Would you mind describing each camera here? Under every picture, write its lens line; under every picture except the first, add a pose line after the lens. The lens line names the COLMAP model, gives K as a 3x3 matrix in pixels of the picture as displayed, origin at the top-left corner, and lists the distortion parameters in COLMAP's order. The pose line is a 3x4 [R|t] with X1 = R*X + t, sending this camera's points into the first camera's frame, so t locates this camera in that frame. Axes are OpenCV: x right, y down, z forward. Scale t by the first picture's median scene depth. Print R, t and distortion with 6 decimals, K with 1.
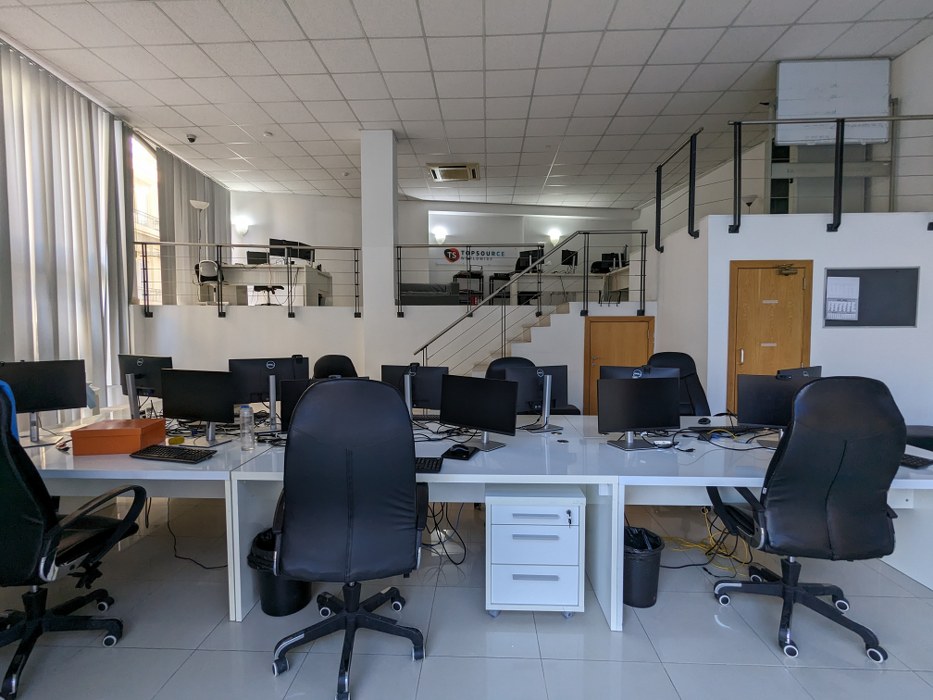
lens RADIAL K [[441.8, 0, 466.5], [0, 441.8, 350.0], [0, 0, 1]] dist [0.000761, -0.000324]
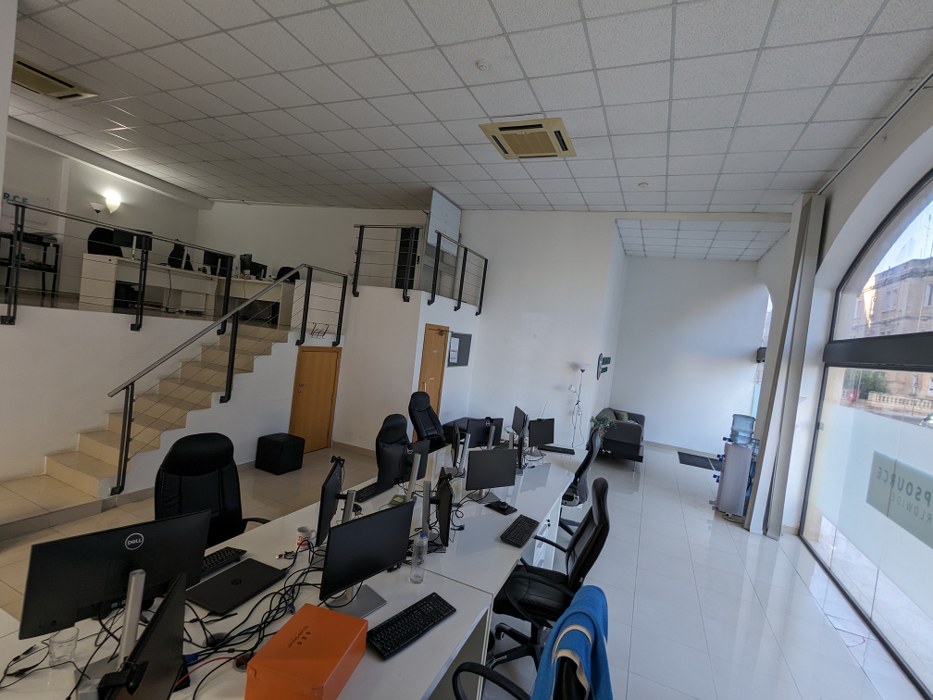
lens RADIAL K [[441.8, 0, 466.5], [0, 441.8, 350.0], [0, 0, 1]] dist [0.000761, -0.000324]
pose [[0.346726, 0.009236, 0.937921, -0.649634], [-0.077563, 0.996809, 0.018857, -0.133305], [-0.934754, -0.079286, 0.346336, 0.312964]]
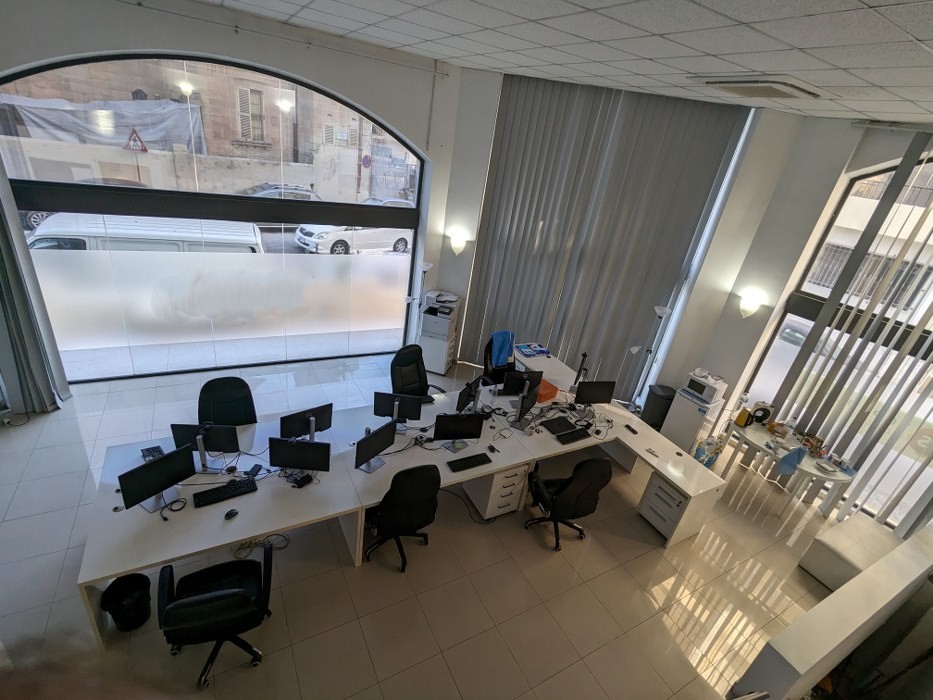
lens RADIAL K [[441.8, 0, 466.5], [0, 441.8, 350.0], [0, 0, 1]] dist [0.000761, -0.000324]
pose [[-0.837214, 0.115137, -0.534618, 0.359554], [-0.178836, 0.866197, 0.466605, -0.493144], [0.516808, 0.486257, -0.704602, 1.153827]]
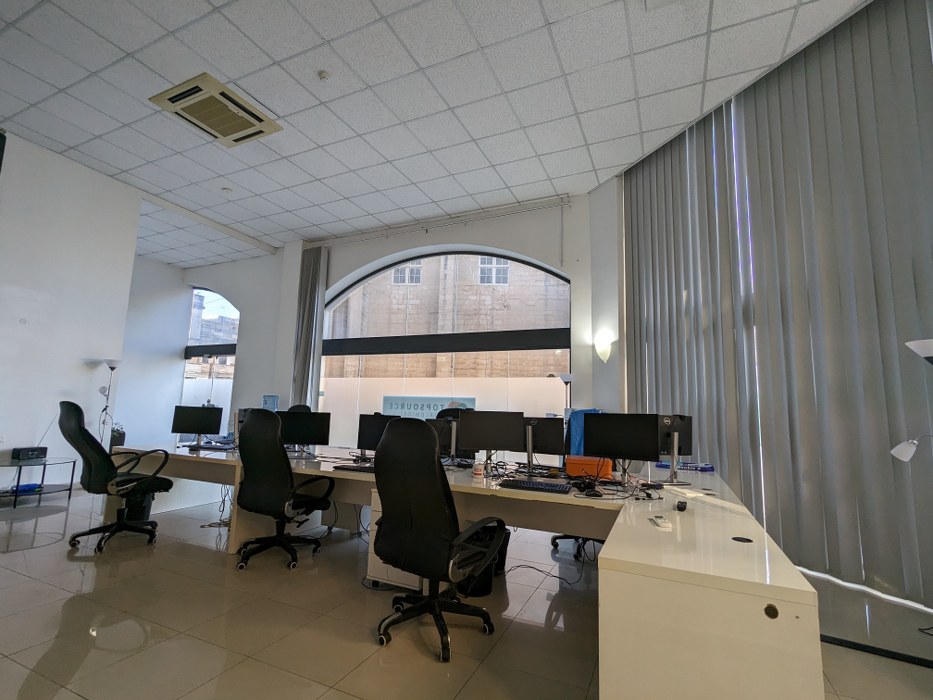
lens RADIAL K [[441.8, 0, 466.5], [0, 441.8, 350.0], [0, 0, 1]] dist [0.000761, -0.000324]
pose [[-0.930055, 0.017320, 0.367012, -0.475711], [-0.015919, 0.996051, -0.087348, -0.026529], [-0.367075, -0.087081, -0.926106, 1.229282]]
